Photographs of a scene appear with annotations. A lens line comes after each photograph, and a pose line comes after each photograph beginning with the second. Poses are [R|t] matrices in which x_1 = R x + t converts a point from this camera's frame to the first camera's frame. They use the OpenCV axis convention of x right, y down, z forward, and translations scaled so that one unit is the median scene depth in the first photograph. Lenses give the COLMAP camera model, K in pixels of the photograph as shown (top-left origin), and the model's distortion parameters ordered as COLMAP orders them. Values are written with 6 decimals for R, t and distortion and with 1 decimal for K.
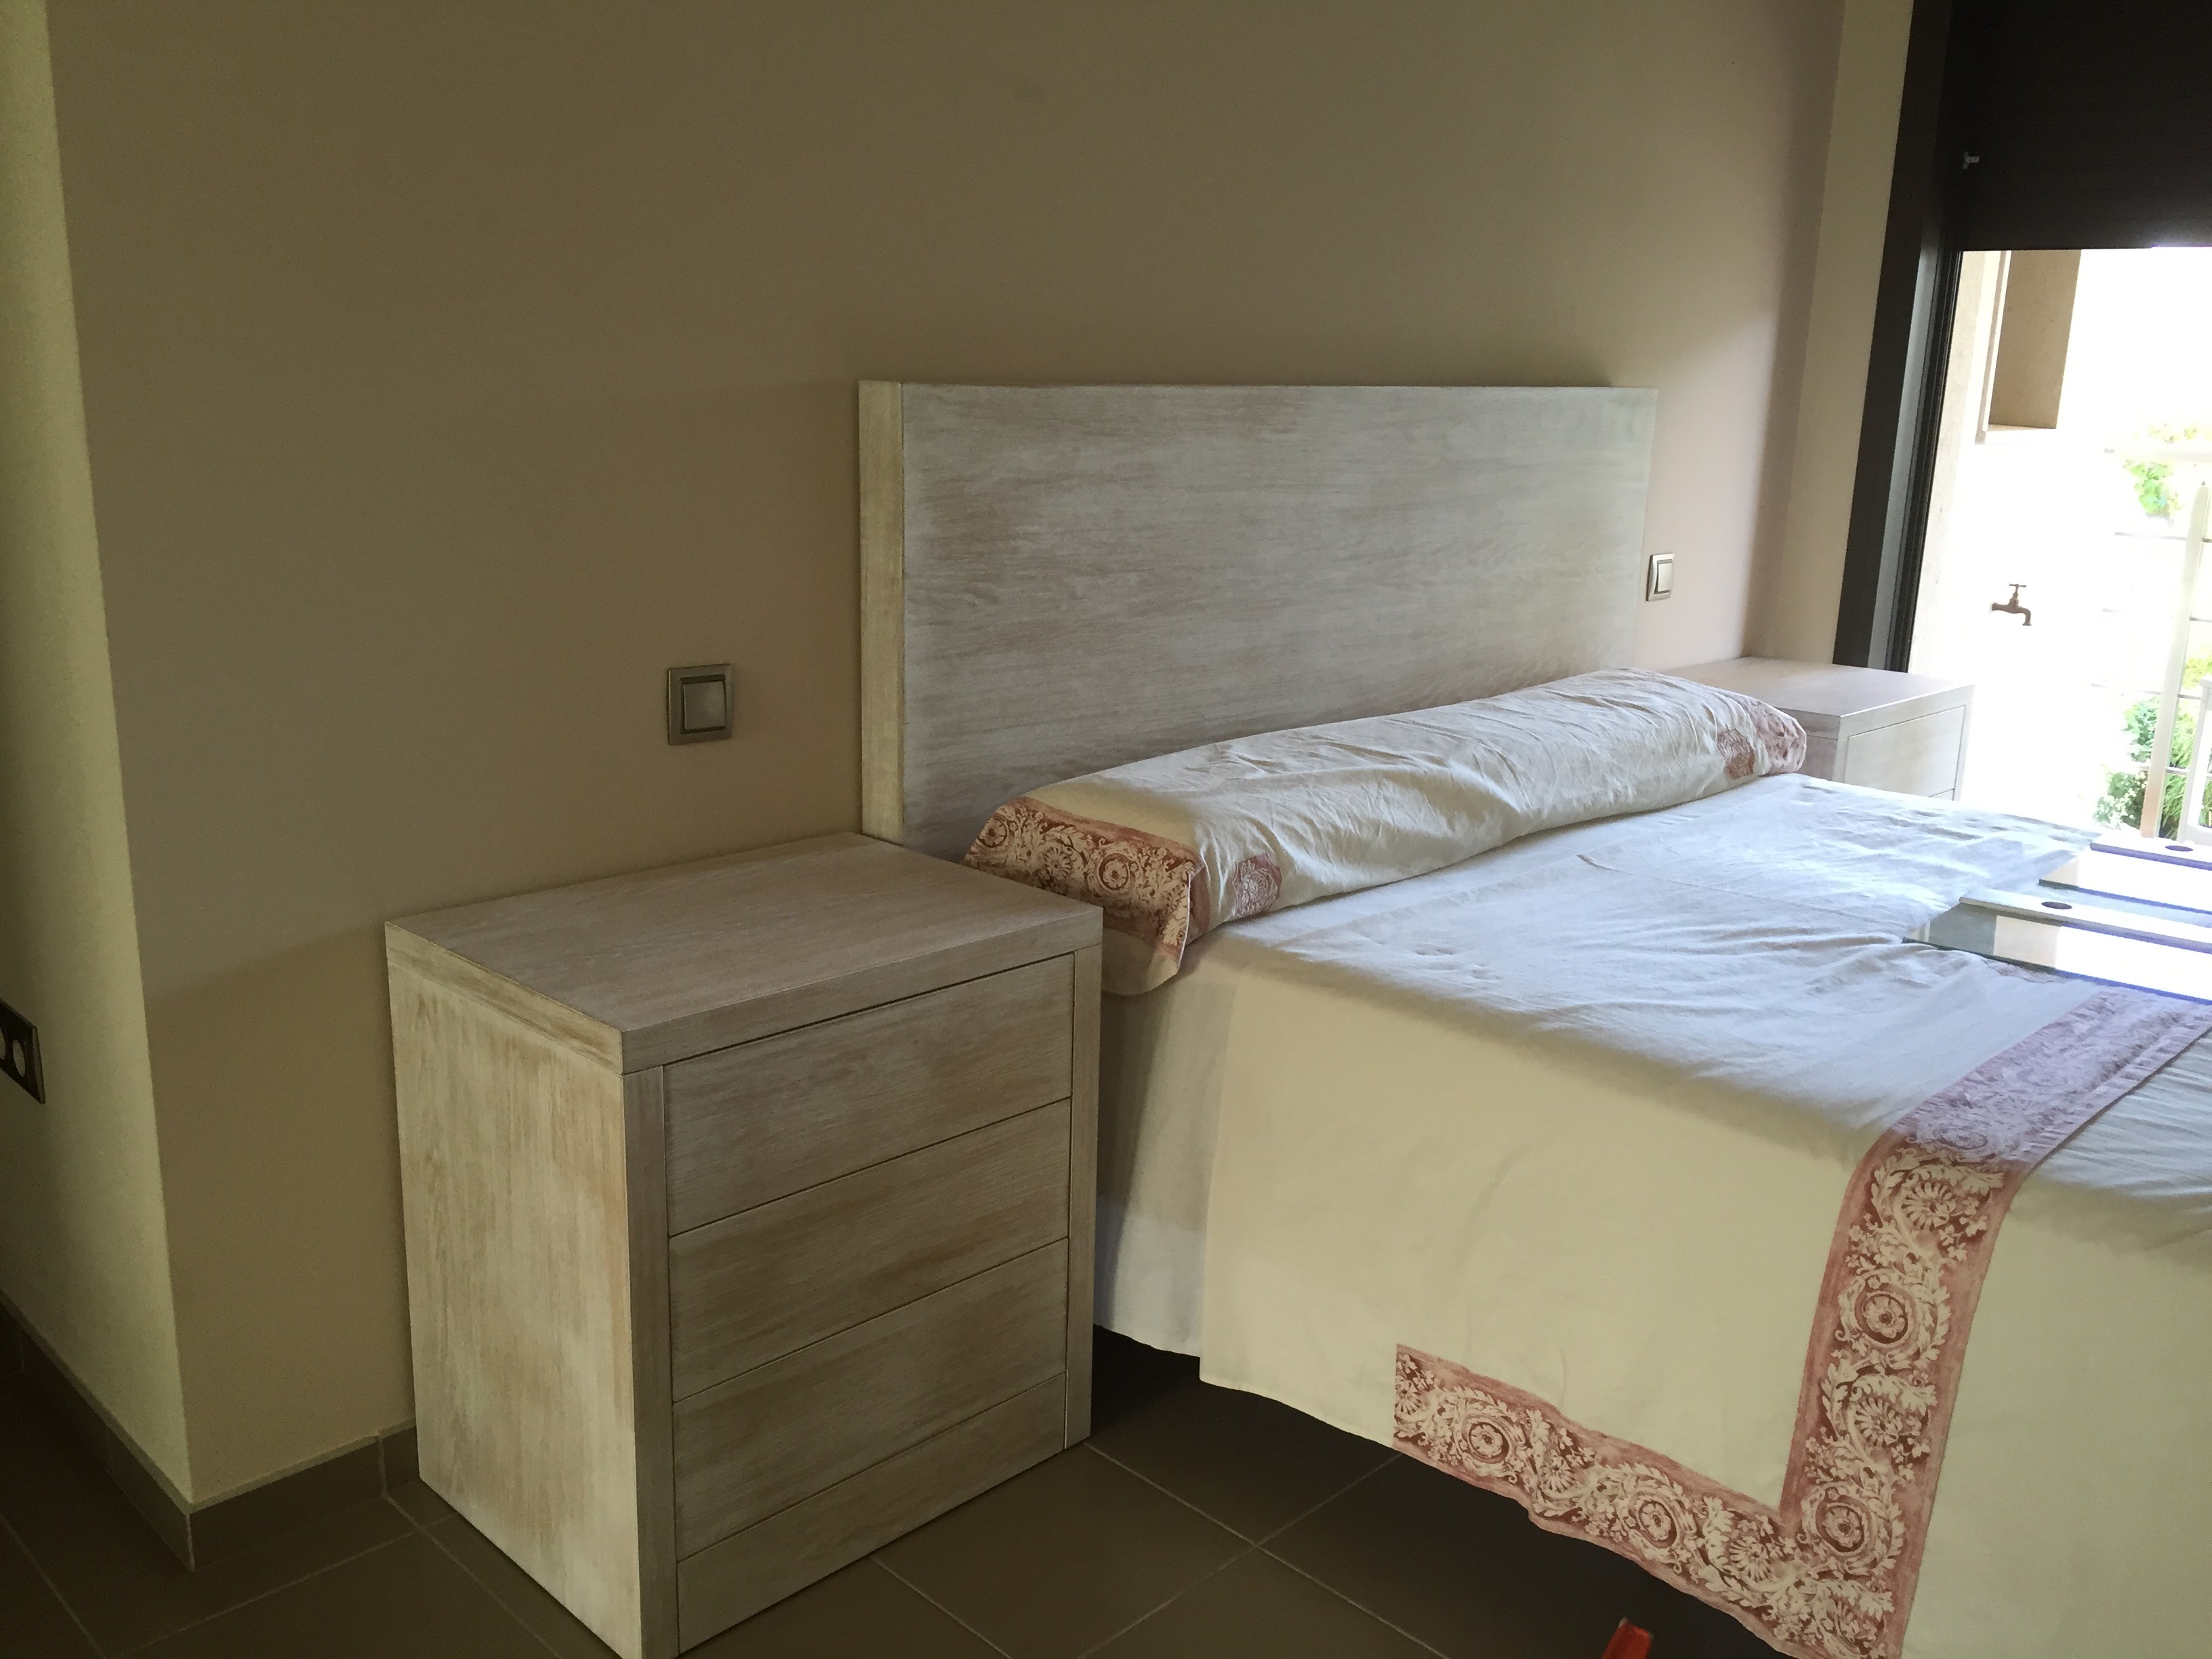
lens RADIAL K [[1905.6, 0, 1102.4], [0, 1905.6, 820.7], [0, 0, 1]] dist [0.086414, -0.120855]
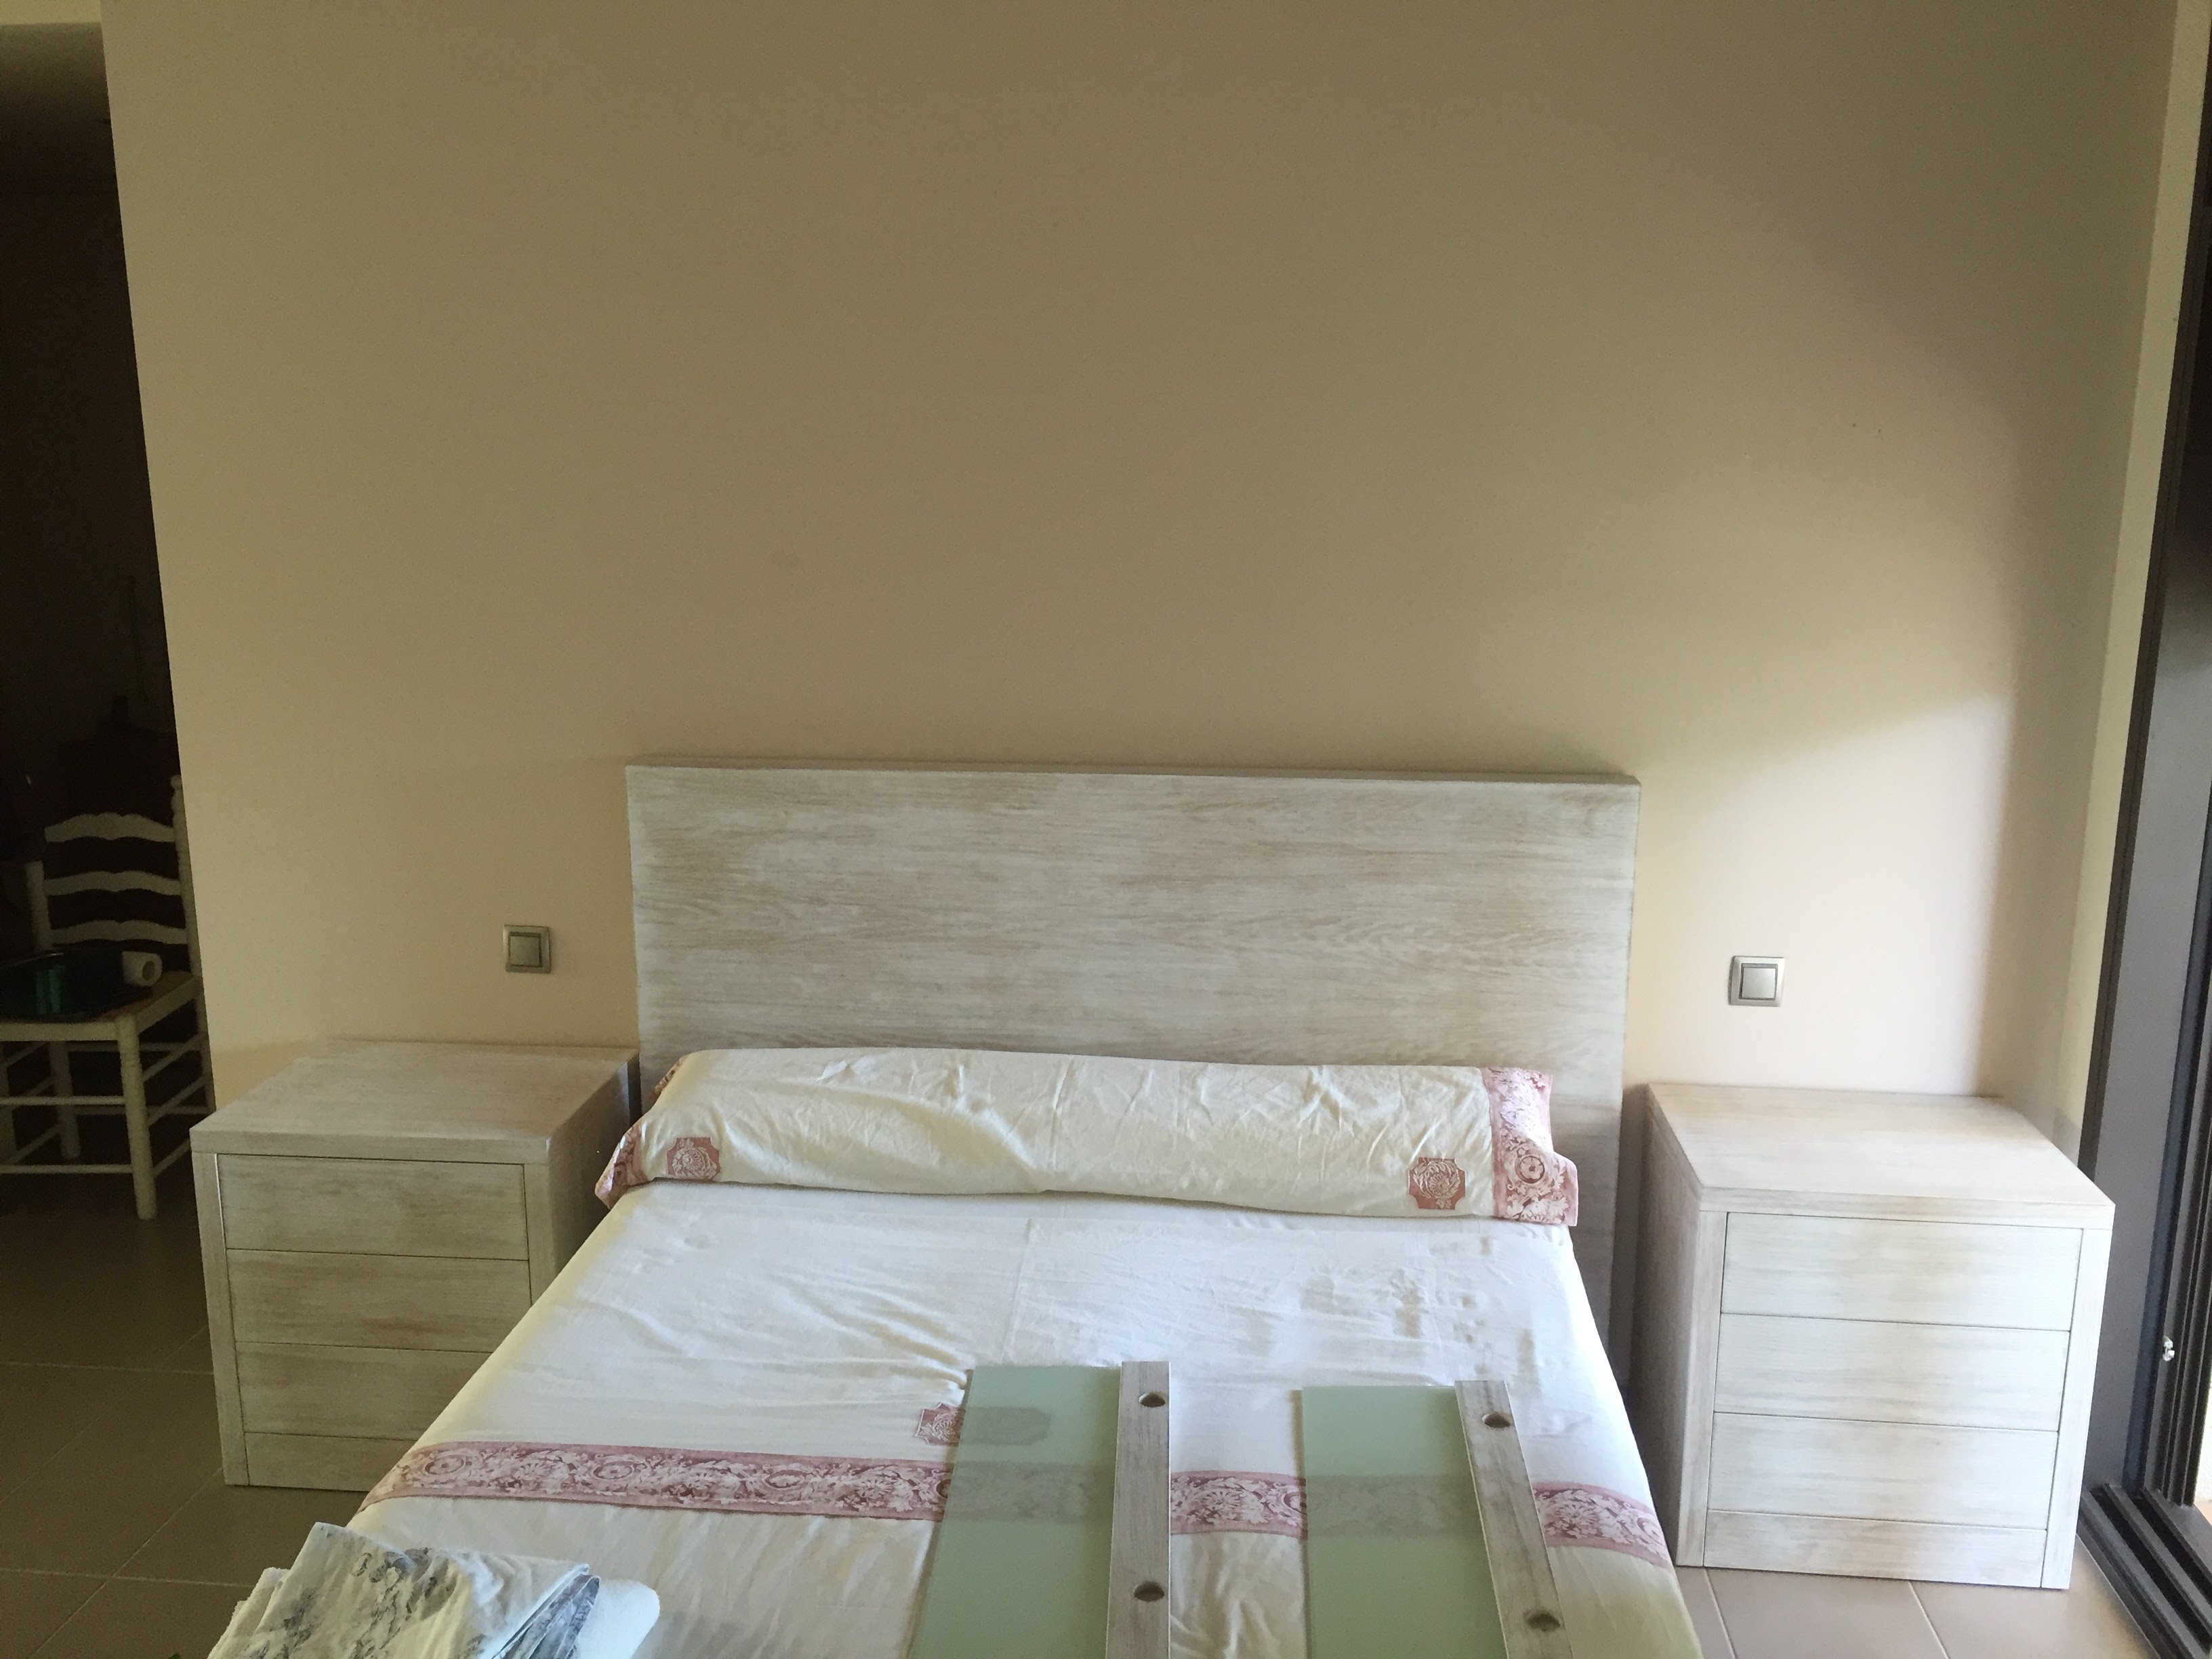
lens RADIAL K [[1905.6, 0, 1102.4], [0, 1905.6, 820.7], [0, 0, 1]] dist [0.086414, -0.120855]
pose [[0.633707, 0.143222, -0.760199, 1.296779], [-0.169400, 0.984552, 0.044277, -0.319835], [0.754797, 0.100719, 0.648180, 0.319154]]
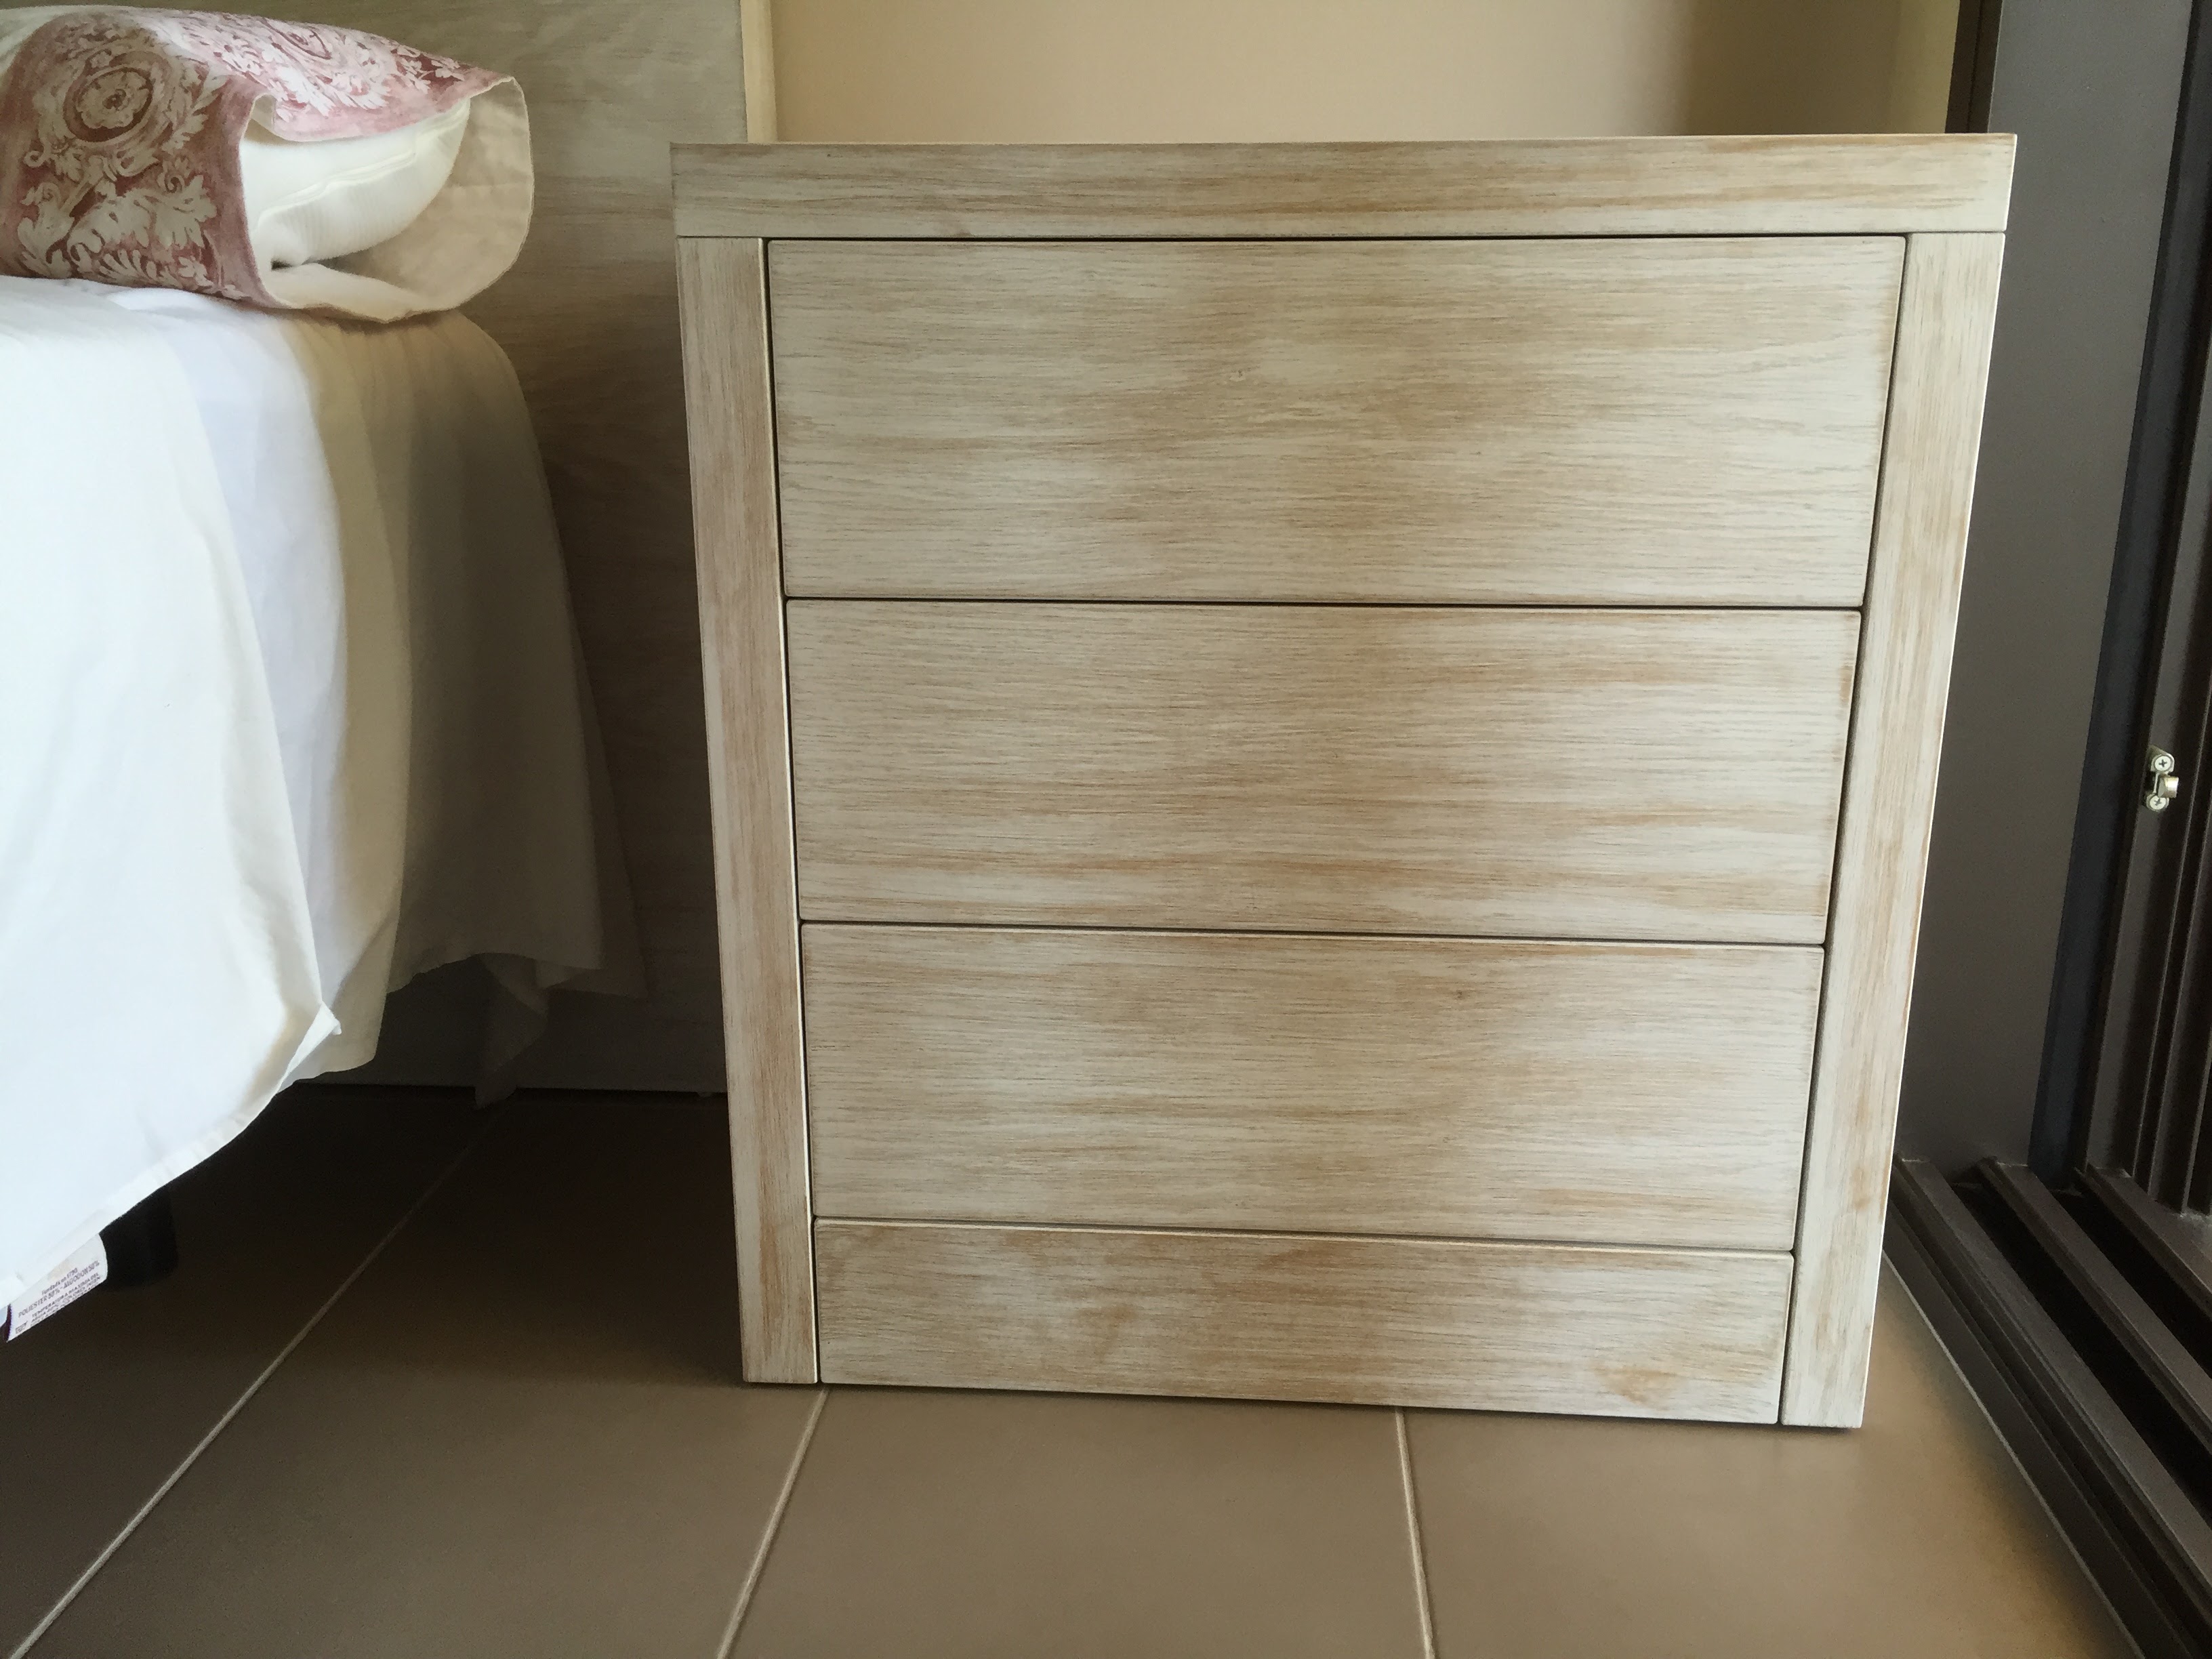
lens RADIAL K [[1905.6, 0, 1102.4], [0, 1905.6, 820.7], [0, 0, 1]] dist [0.086414, -0.120855]
pose [[0.654323, 0.183181, -0.733694, 0.959275], [-0.161125, 0.981710, 0.101408, 0.001287], [0.738851, 0.051863, 0.671870, 1.329022]]
